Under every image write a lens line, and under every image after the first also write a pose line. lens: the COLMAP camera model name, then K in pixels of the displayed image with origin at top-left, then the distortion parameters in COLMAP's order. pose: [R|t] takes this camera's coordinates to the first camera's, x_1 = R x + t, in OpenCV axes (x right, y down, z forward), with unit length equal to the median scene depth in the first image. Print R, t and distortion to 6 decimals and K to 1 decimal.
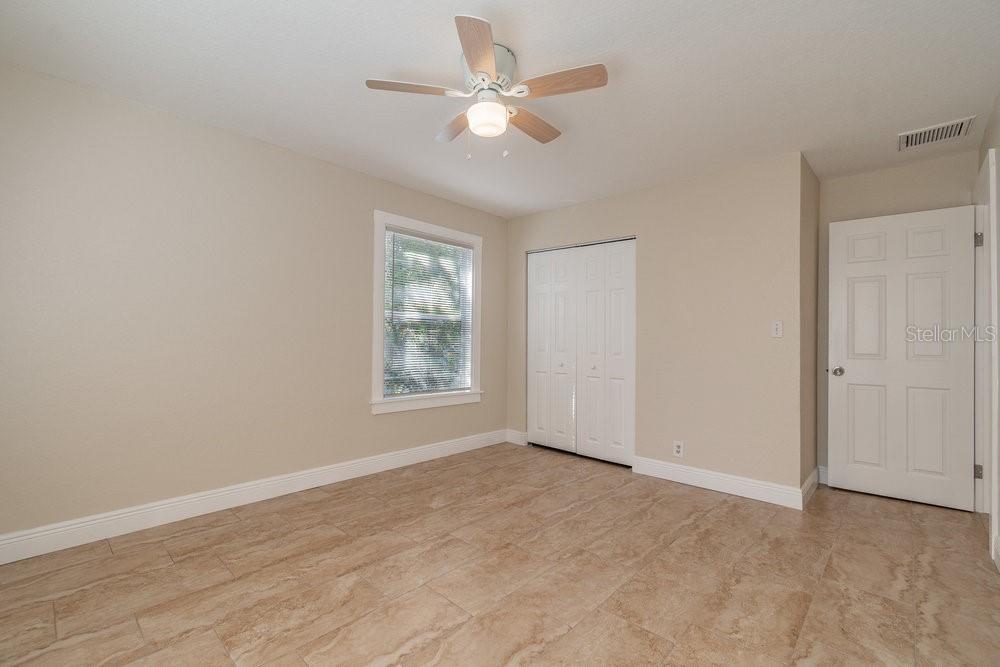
lens RADIAL K [[439.9, 0, 501.0], [0, 439.9, 335.5], [0, 0, 1]] dist [-0.000018, 0.000001]
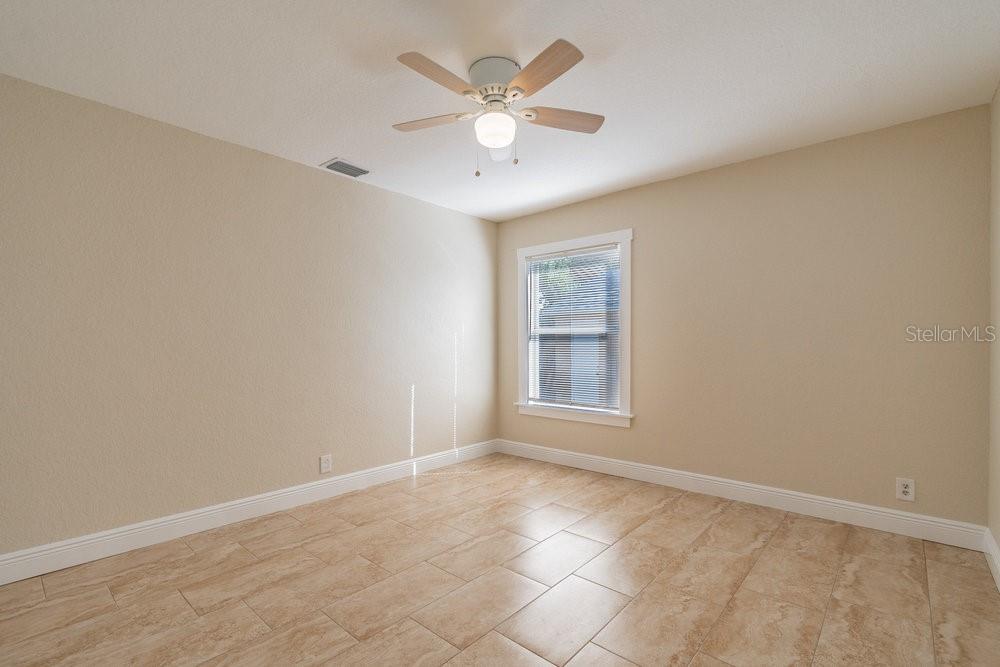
lens RADIAL K [[439.9, 0, 499.3], [0, 439.9, 336.6], [0, 0, 1]] dist [-0.000018, 0.000001]
pose [[-0.999689, -0.012886, -0.021367, -0.021791], [-0.012521, 0.999775, -0.017113, 0.000452], [0.021582, -0.016840, -0.999625, 1.985196]]
